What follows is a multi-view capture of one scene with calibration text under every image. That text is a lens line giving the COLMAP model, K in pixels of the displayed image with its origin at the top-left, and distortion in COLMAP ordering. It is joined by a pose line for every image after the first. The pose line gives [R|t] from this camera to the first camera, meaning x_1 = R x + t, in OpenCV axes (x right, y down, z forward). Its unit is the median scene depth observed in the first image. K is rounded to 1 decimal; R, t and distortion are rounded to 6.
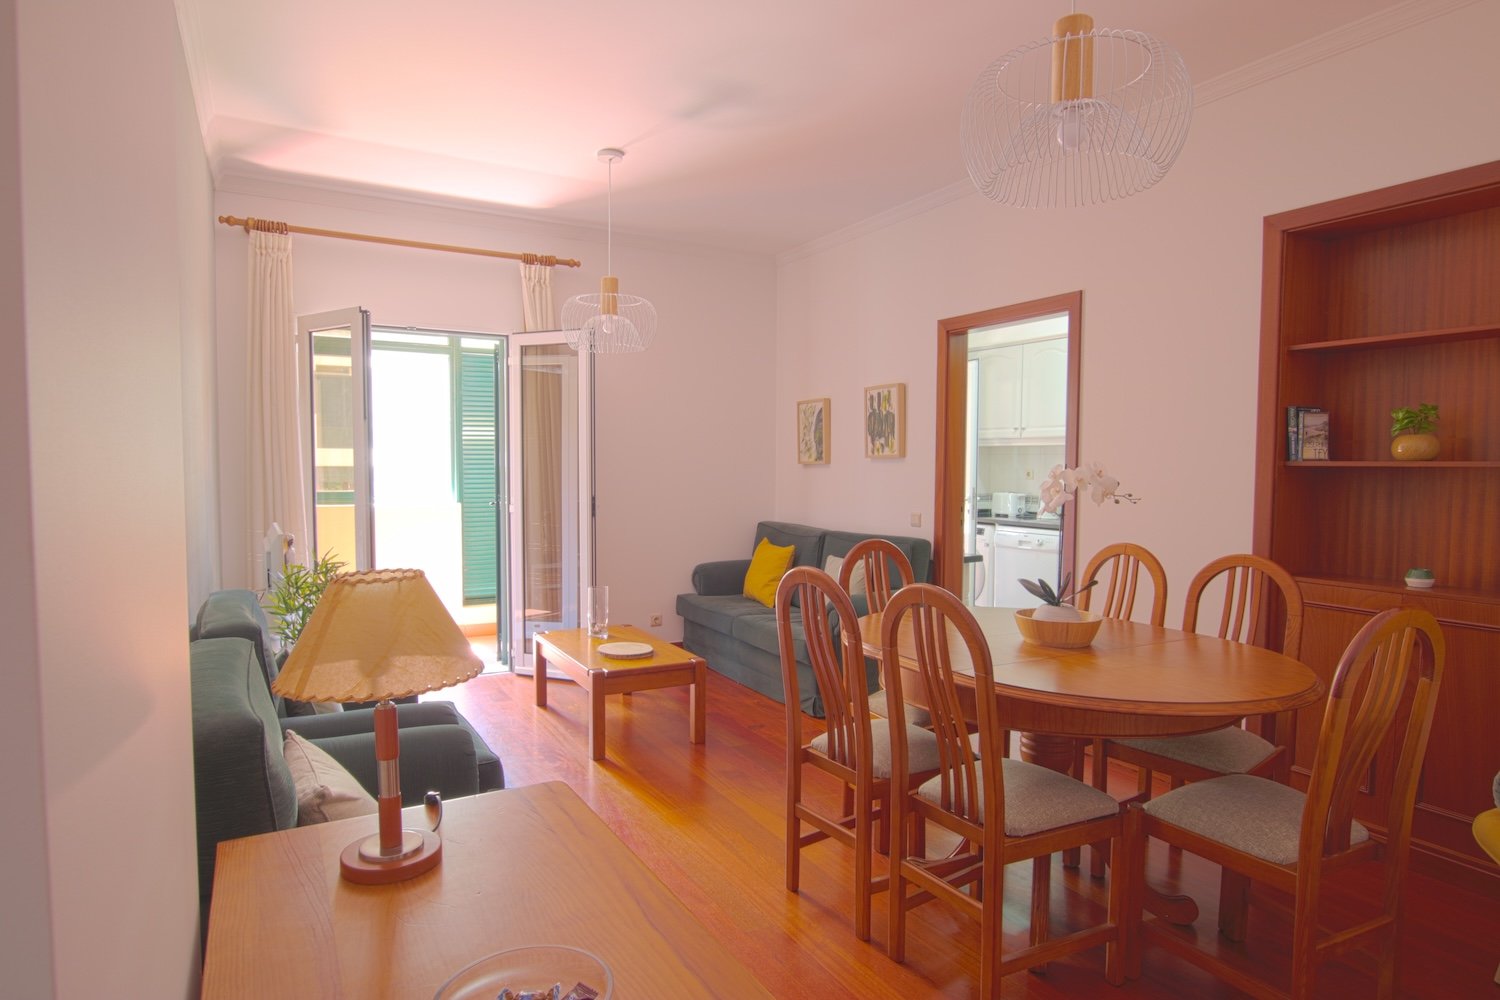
lens RADIAL K [[861.2, 0, 744.3], [0, 861.2, 509.6], [0, 0, 1]] dist [-0.022678, 0.005993]
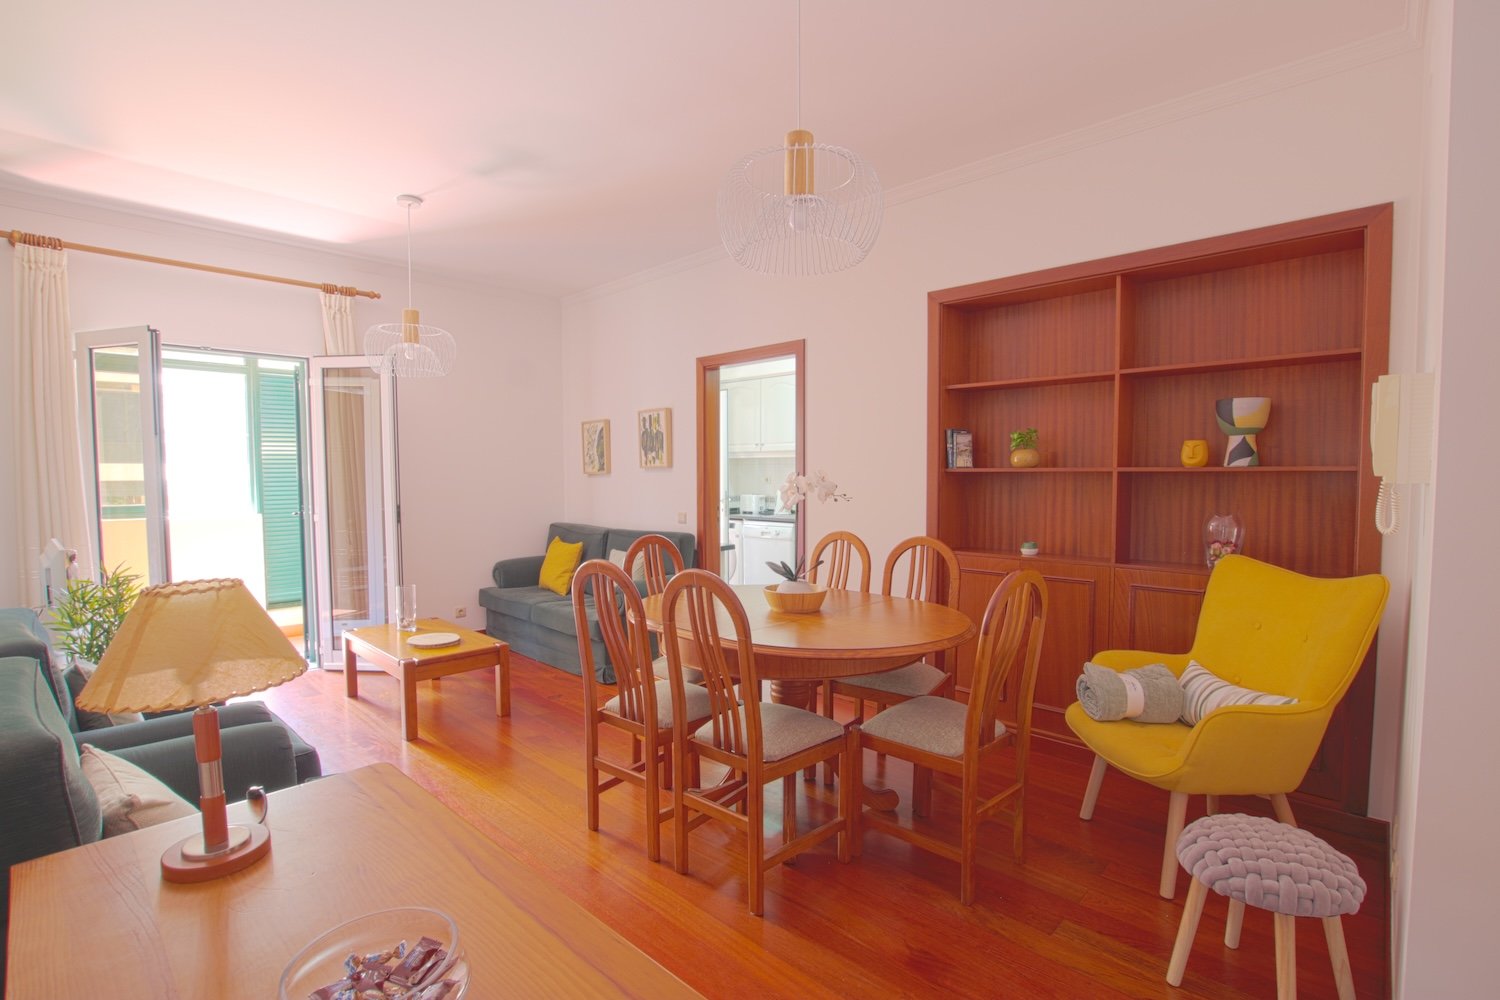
lens RADIAL K [[704.5, 0, 750.2], [0, 704.5, 509.5], [0, 0, 1]] dist [-0.031231, 0.004130]
pose [[0.955284, -0.024442, 0.294679, -0.010247], [0.024796, 0.999689, 0.002535, -0.000643], [-0.294650, 0.004885, 0.955593, -0.000838]]
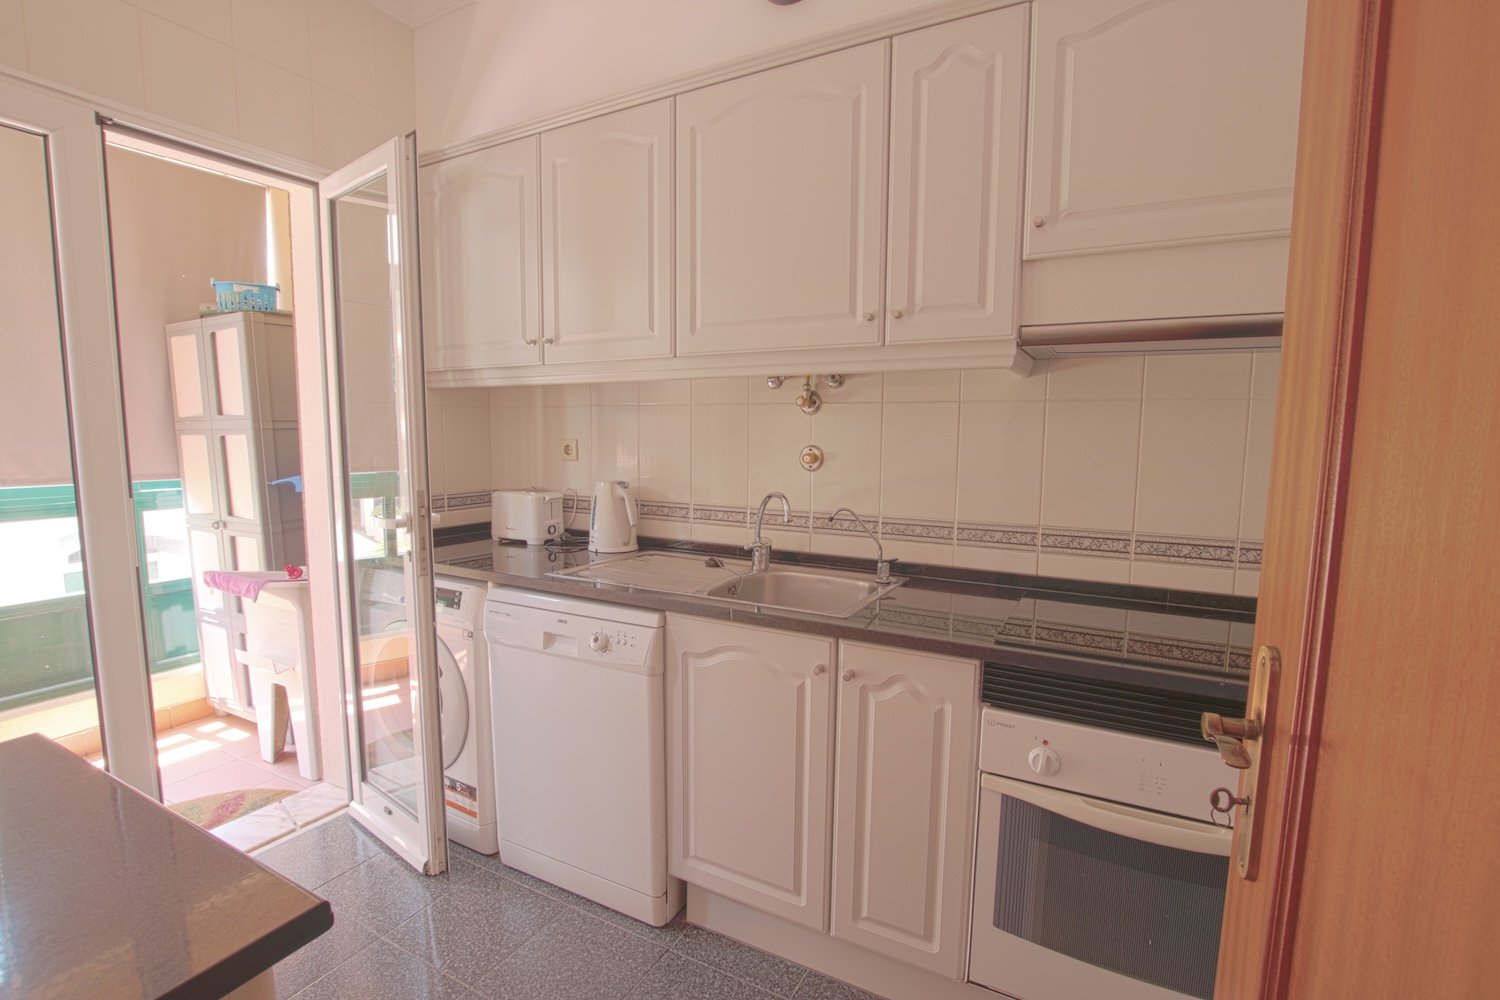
lens RADIAL K [[704.5, 0, 751.3], [0, 704.5, 501.4], [0, 0, 1]] dist [-0.031231, 0.004130]
pose [[0.853365, -0.062799, 0.517517, 0.451889], [0.030198, 0.997006, 0.071188, -0.076955], [-0.520438, -0.045121, 0.852707, 1.295301]]
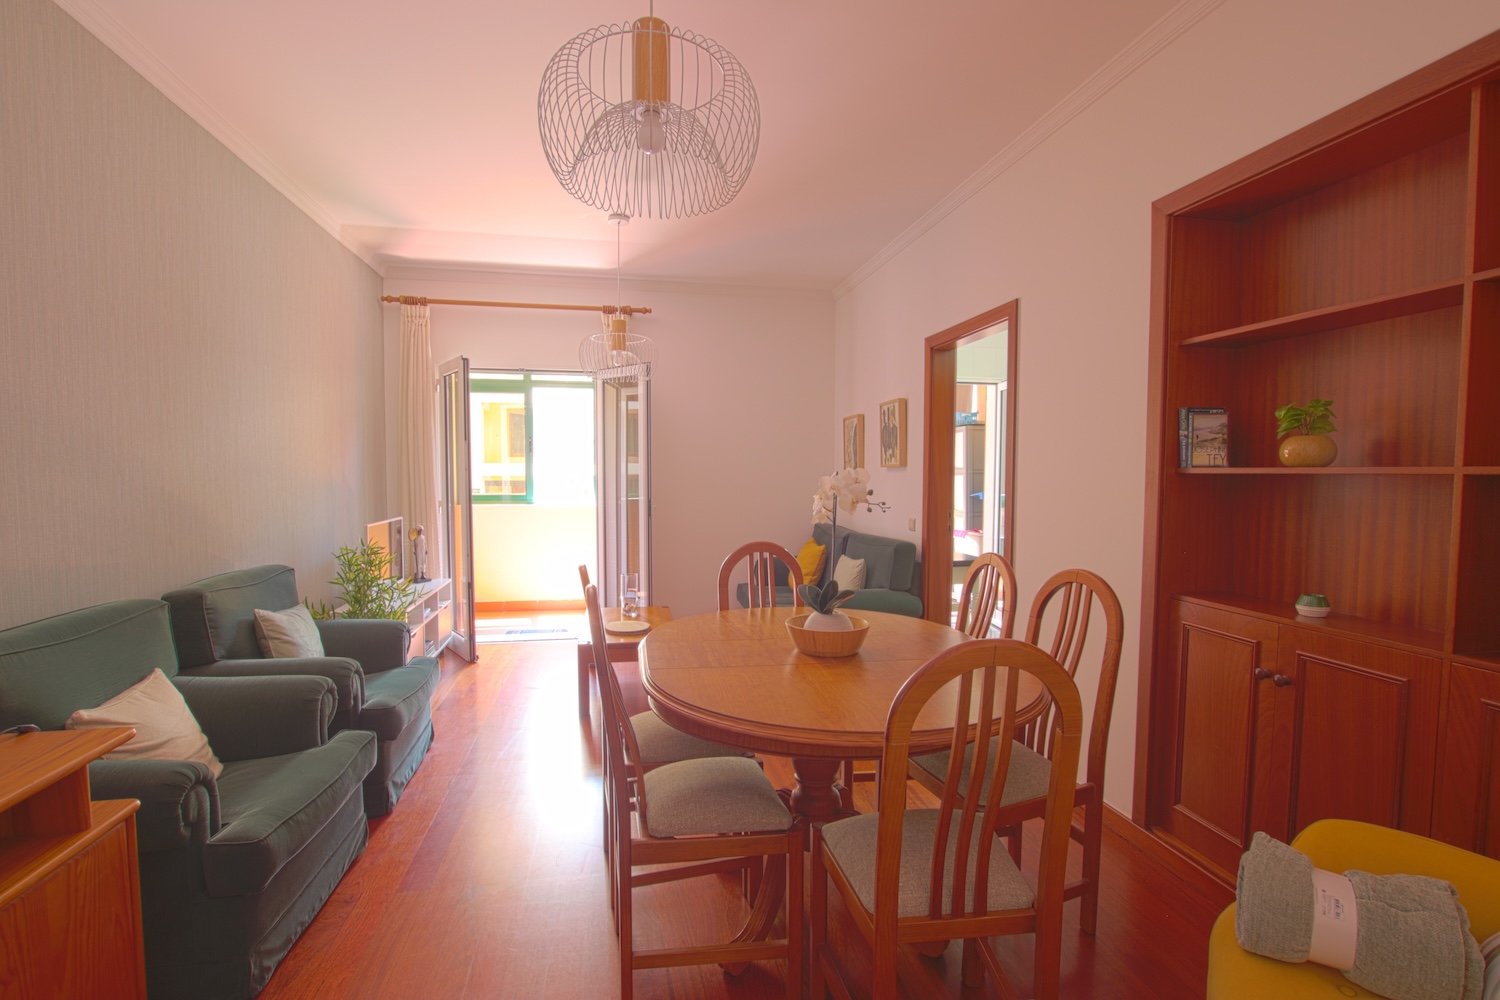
lens RADIAL K [[704.5, 0, 754.9], [0, 704.5, 507.6], [0, 0, 1]] dist [-0.031231, 0.004130]
pose [[0.947803, 0.013138, -0.318586, 0.447202], [-0.014833, 0.999886, -0.002897, -0.006045], [0.318512, 0.007471, 0.947889, 0.158827]]
